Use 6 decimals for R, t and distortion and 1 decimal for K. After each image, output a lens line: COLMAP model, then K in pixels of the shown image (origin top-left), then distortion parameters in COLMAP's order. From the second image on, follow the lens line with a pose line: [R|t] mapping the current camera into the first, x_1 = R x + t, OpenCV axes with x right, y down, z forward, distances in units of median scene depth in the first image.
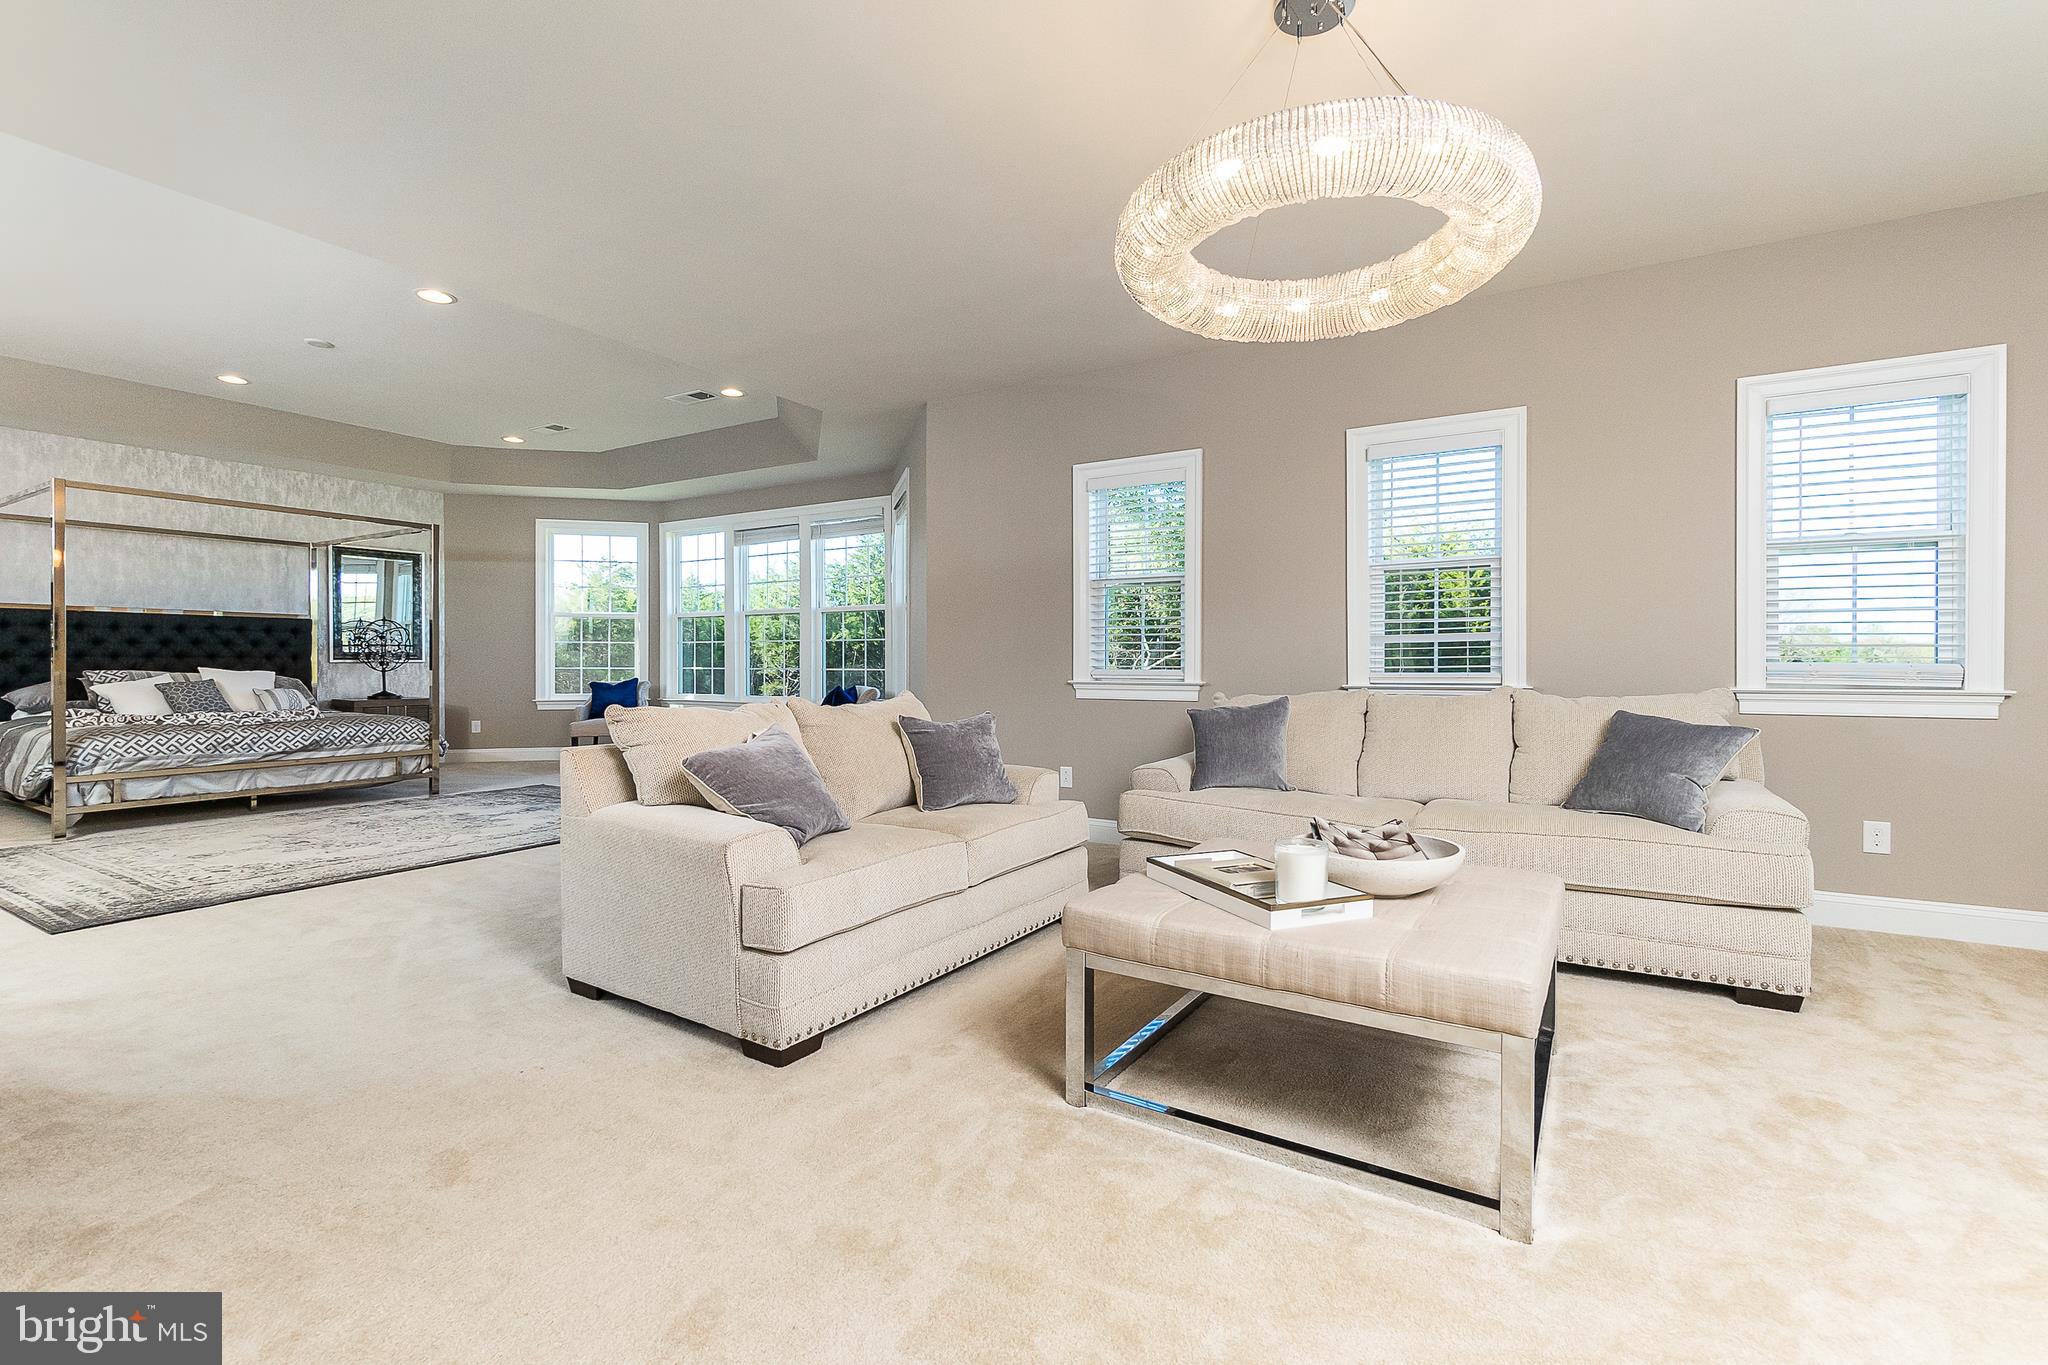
lens RADIAL K [[902.5, 0, 1015.0], [0, 902.5, 666.9], [0, 0, 1]] dist [-0.001600, -0.000379]
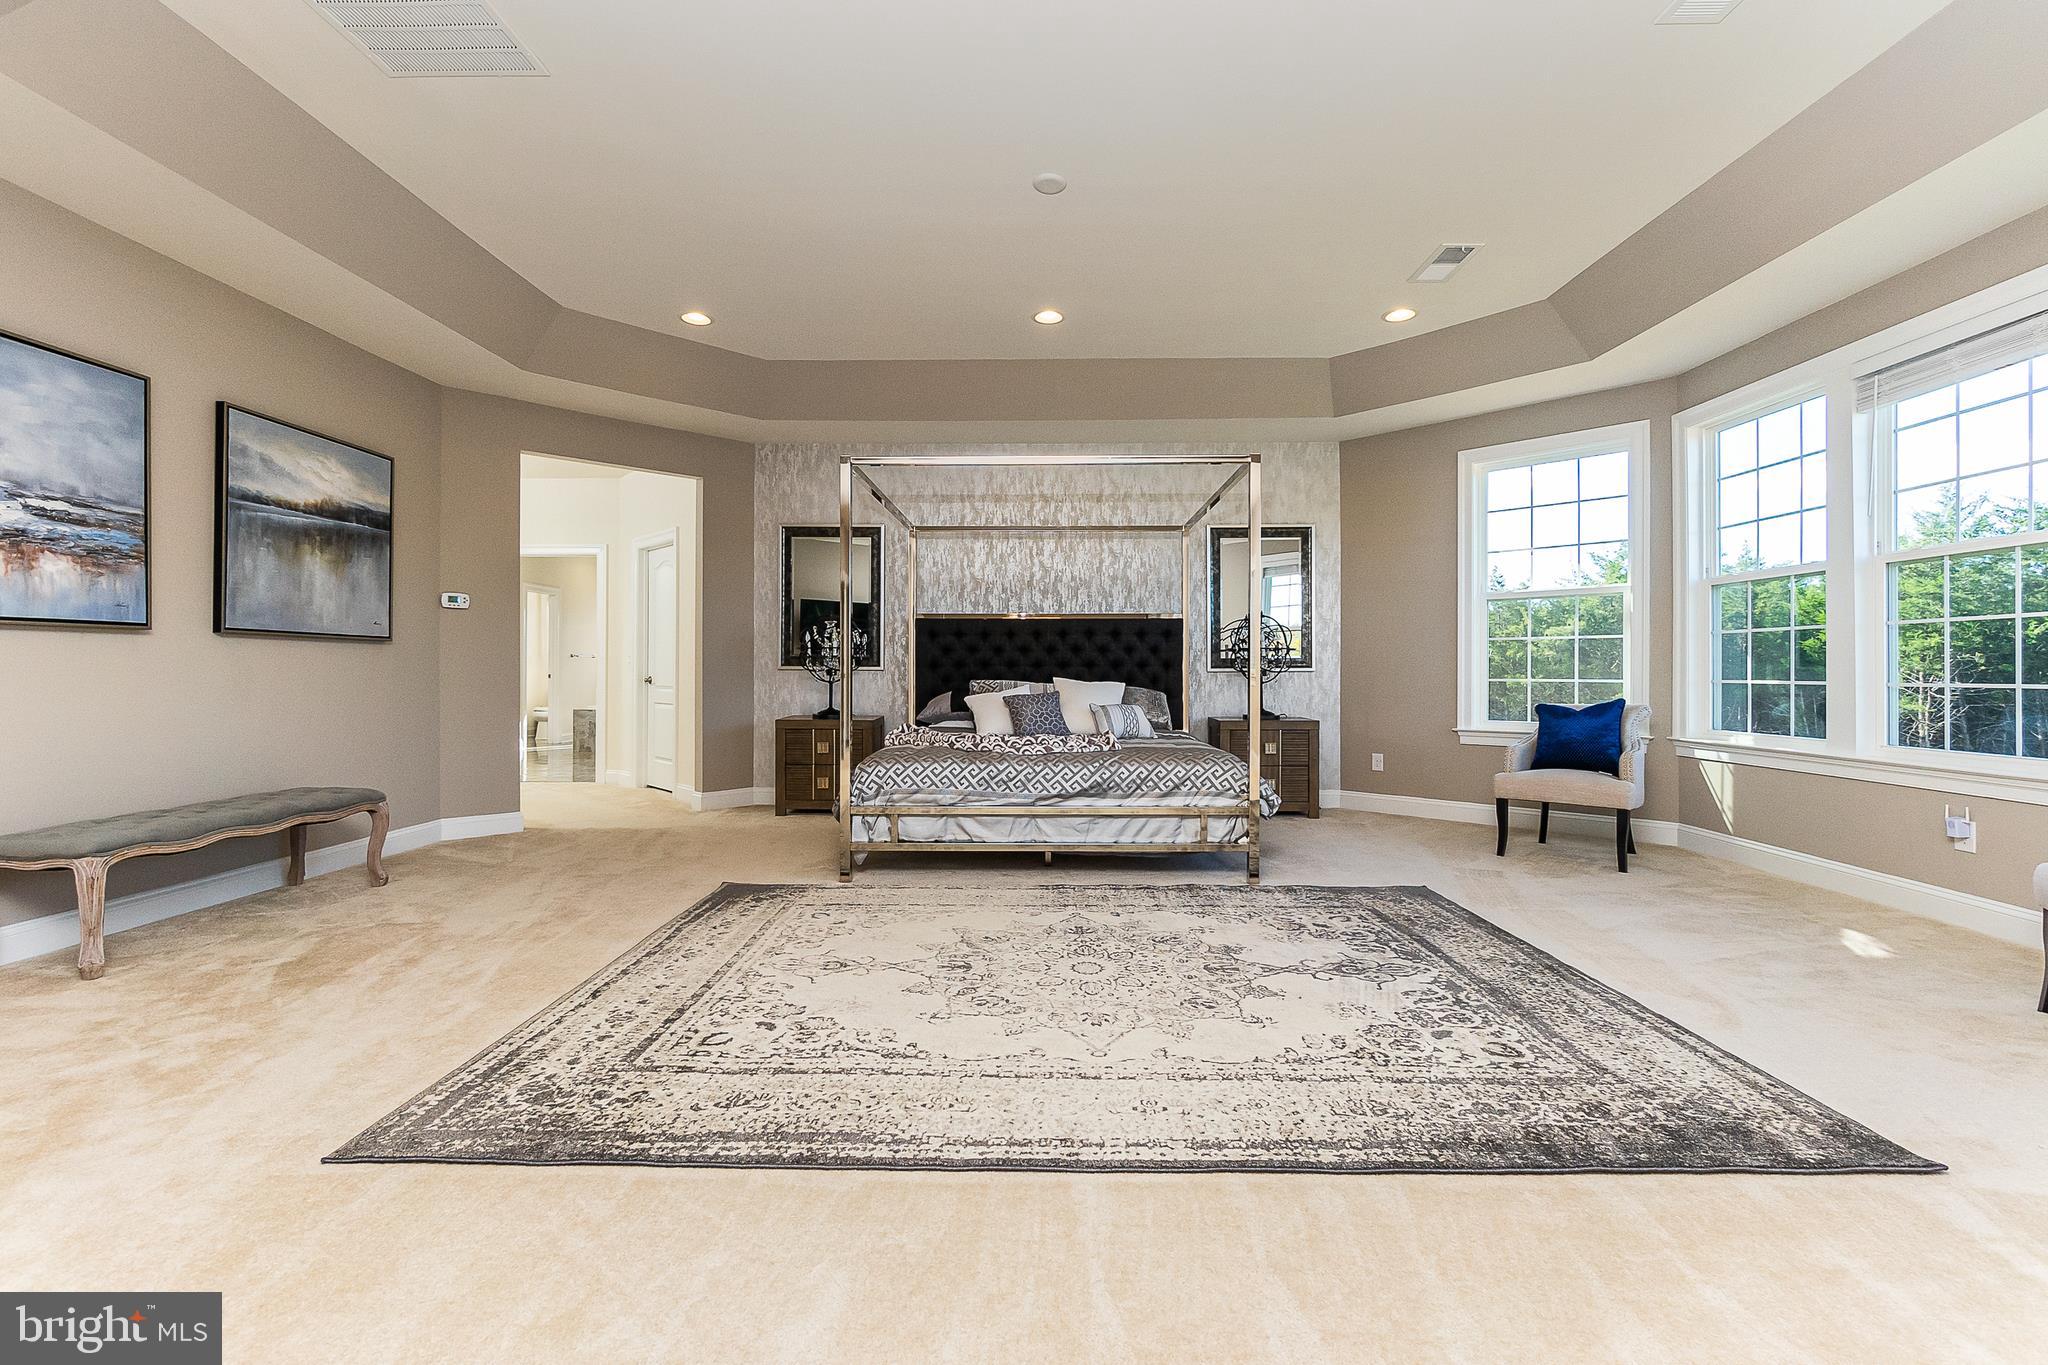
lens RADIAL K [[902.5, 0, 1015.0], [0, 902.5, 666.9], [0, 0, 1]] dist [-0.001600, -0.000379]
pose [[0.508208, -0.004933, -0.861220, -0.156978], [-0.002015, 0.999974, -0.006917, -0.003502], [0.861232, 0.005251, 0.508185, 0.469129]]
